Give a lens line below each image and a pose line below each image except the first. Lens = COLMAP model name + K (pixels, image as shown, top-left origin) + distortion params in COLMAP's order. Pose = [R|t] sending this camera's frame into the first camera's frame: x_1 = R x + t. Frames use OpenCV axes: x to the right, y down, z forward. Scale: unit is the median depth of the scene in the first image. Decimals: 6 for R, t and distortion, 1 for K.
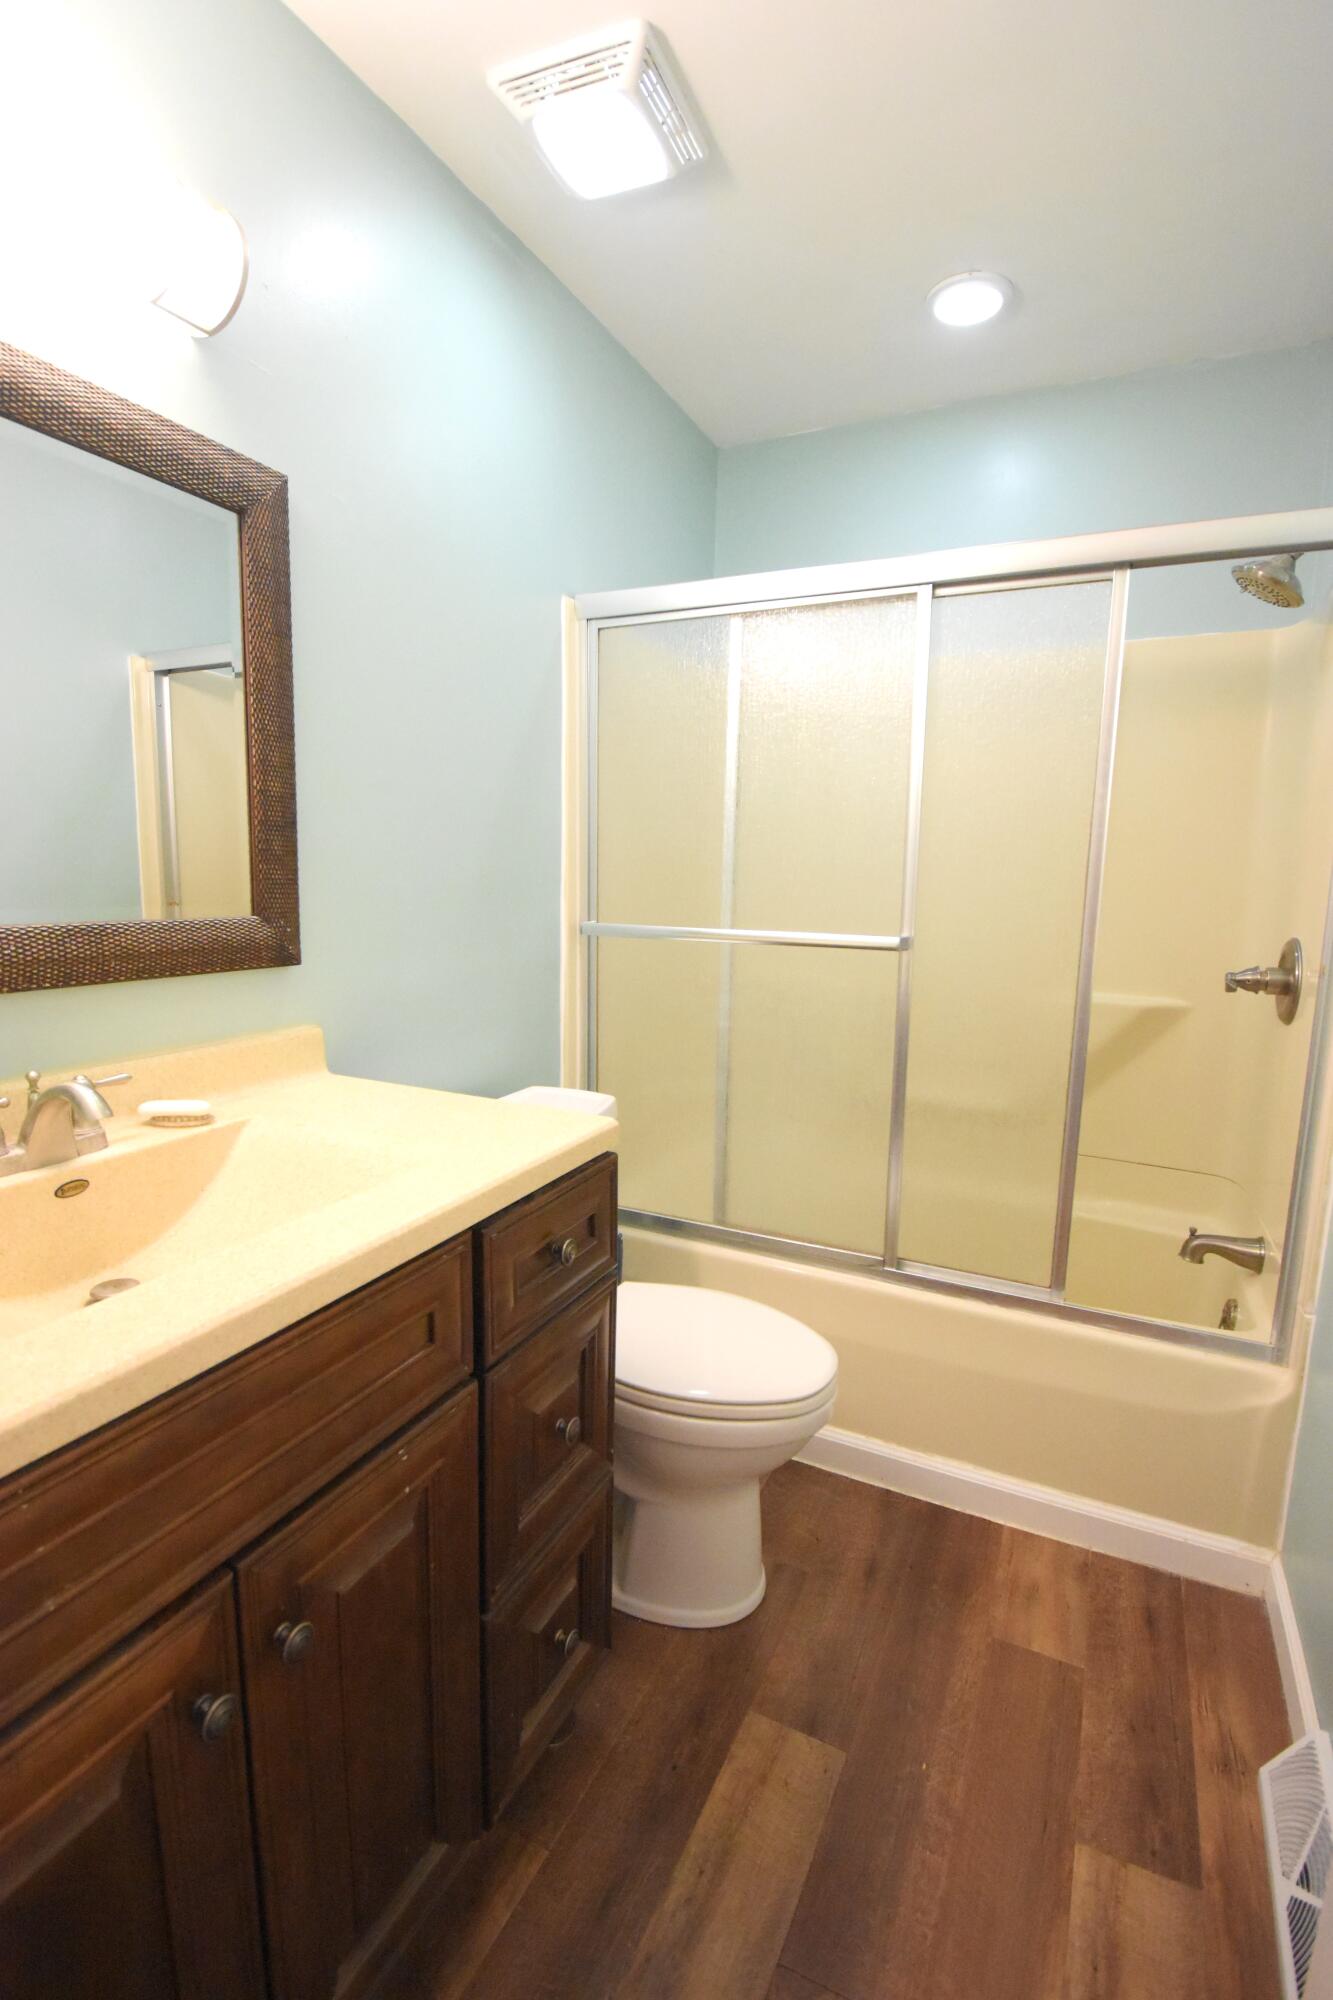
lens RADIAL K [[923.3, 0, 676.5], [0, 923.3, 1001.6], [0, 0, 1]] dist [0.020082, -0.028830]
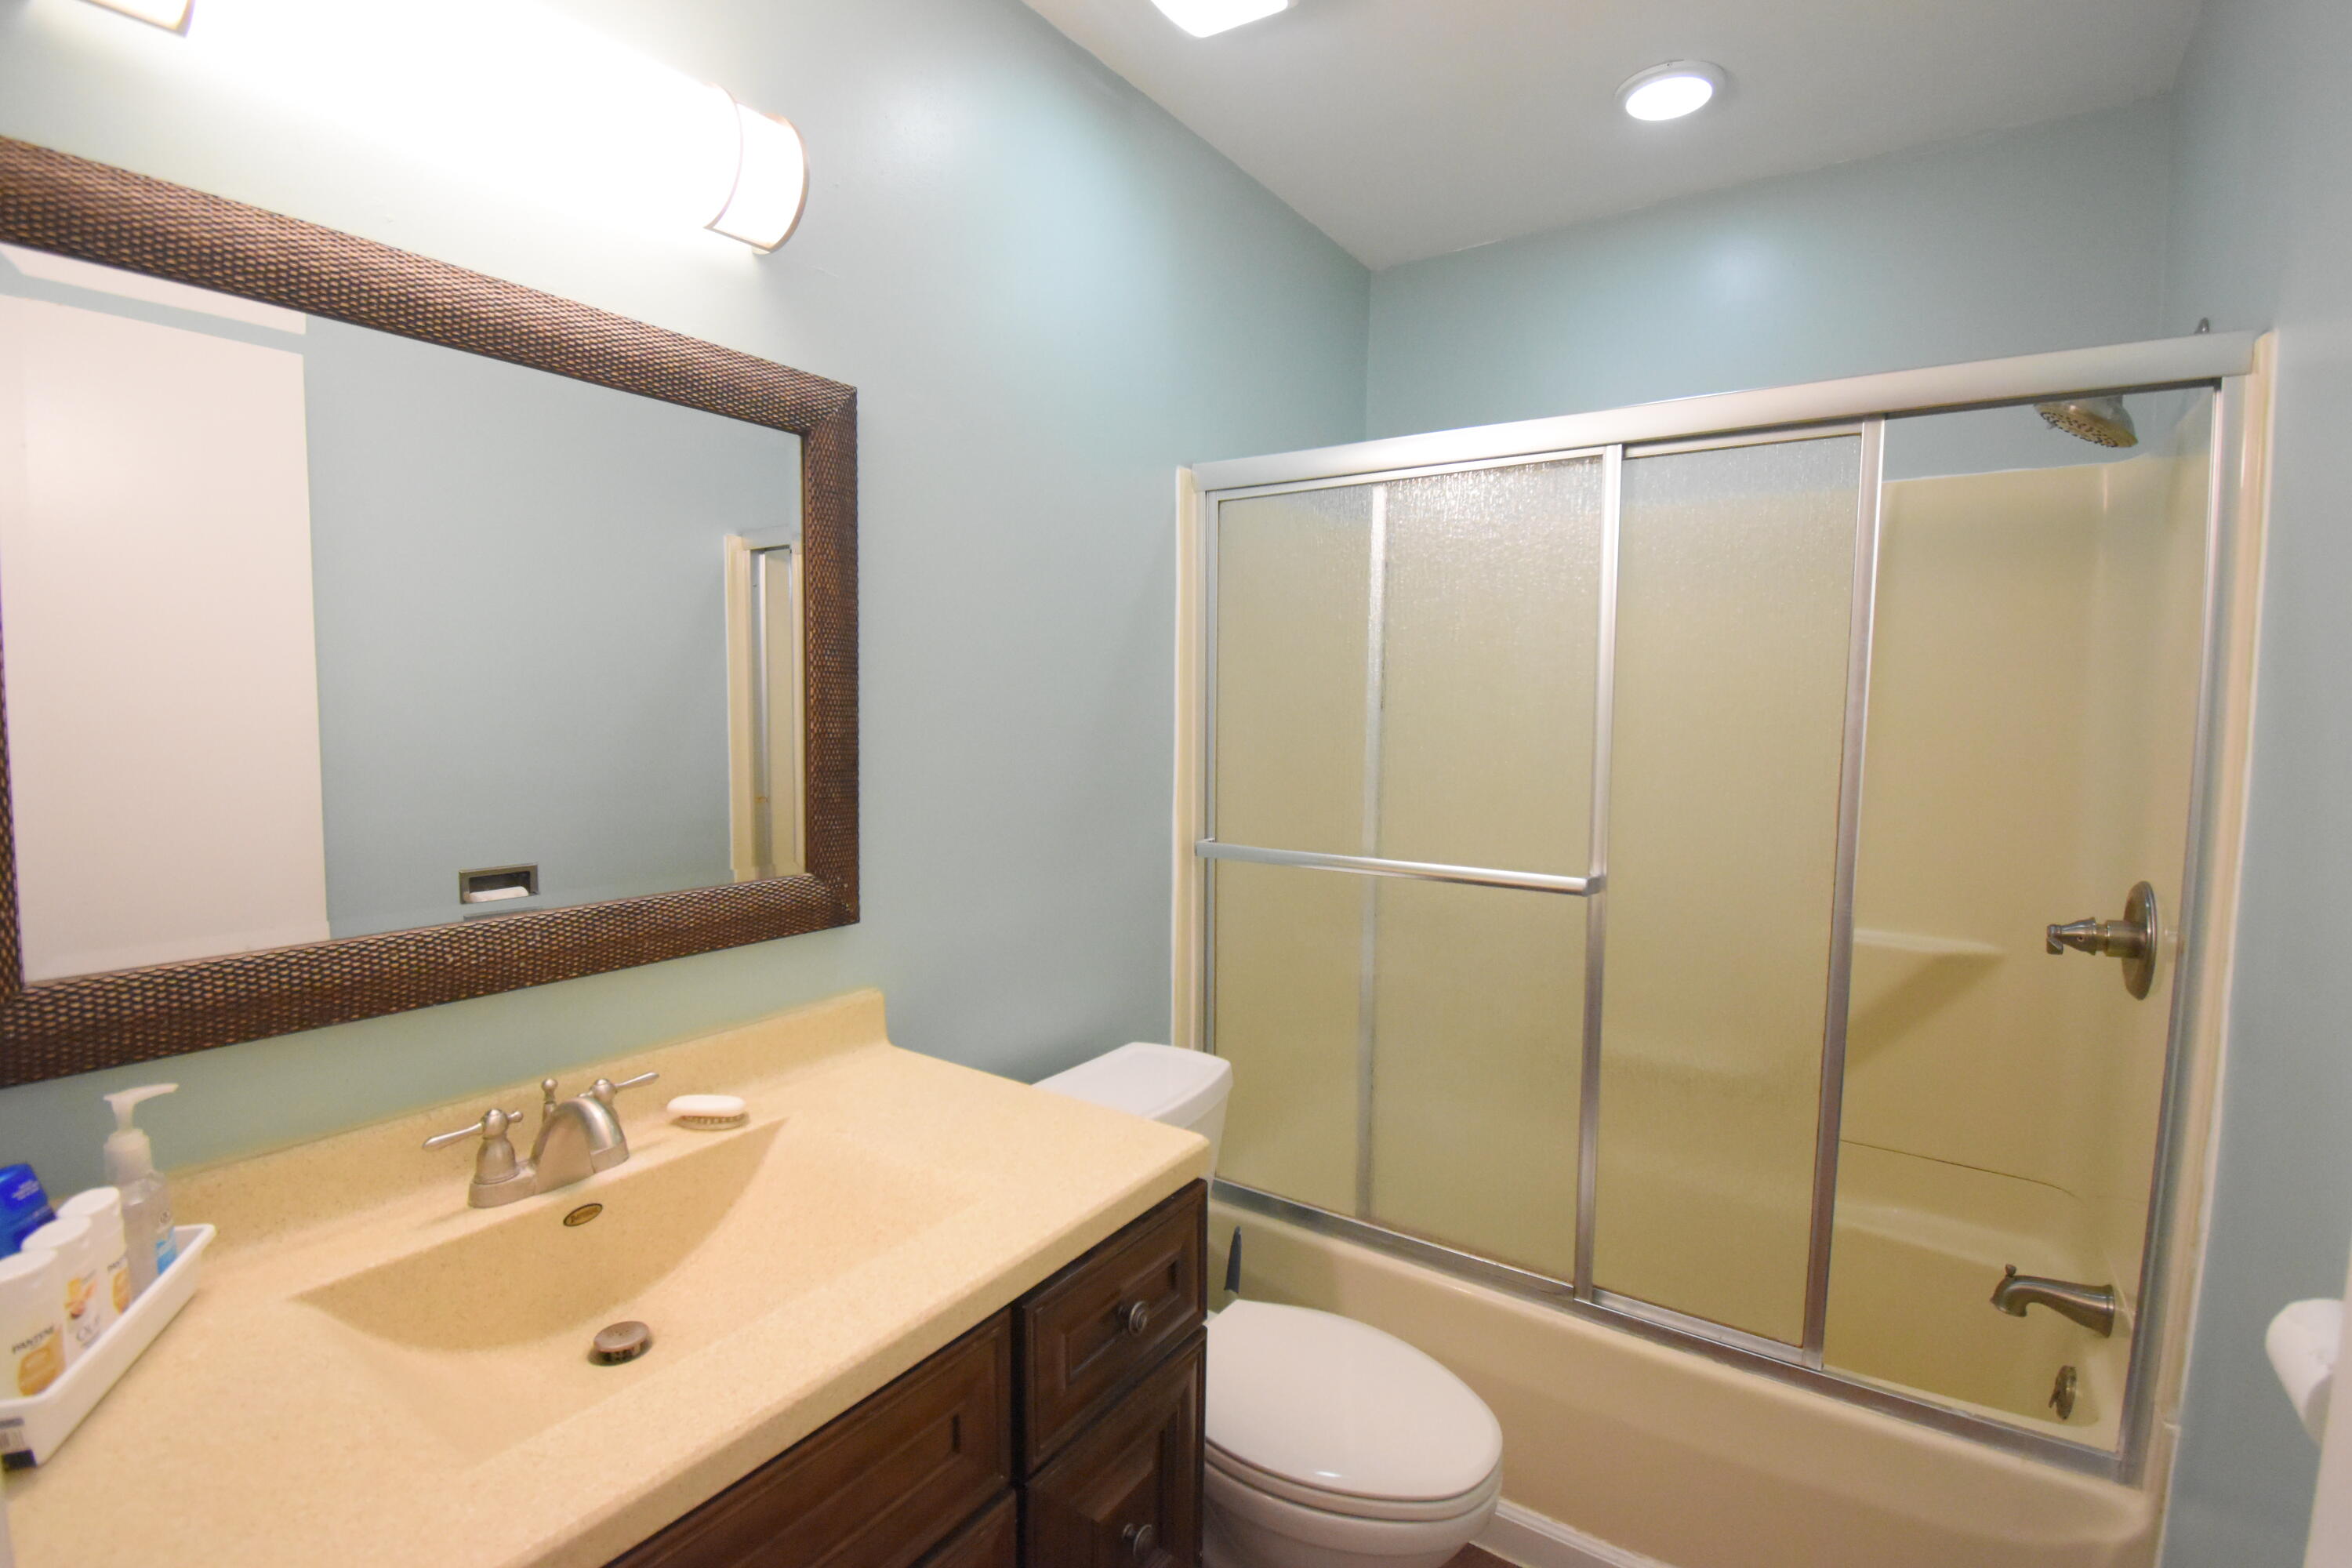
lens RADIAL K [[1085.8, 0, 1176.3], [0, 1085.8, 786.4], [0, 0, 1]] dist [0.020082, -0.028830]
pose [[0.987161, 0.001452, -0.159722, 0.044182], [-0.011695, 0.997932, -0.063207, -0.087489], [0.159300, 0.064264, 0.985136, 0.020657]]
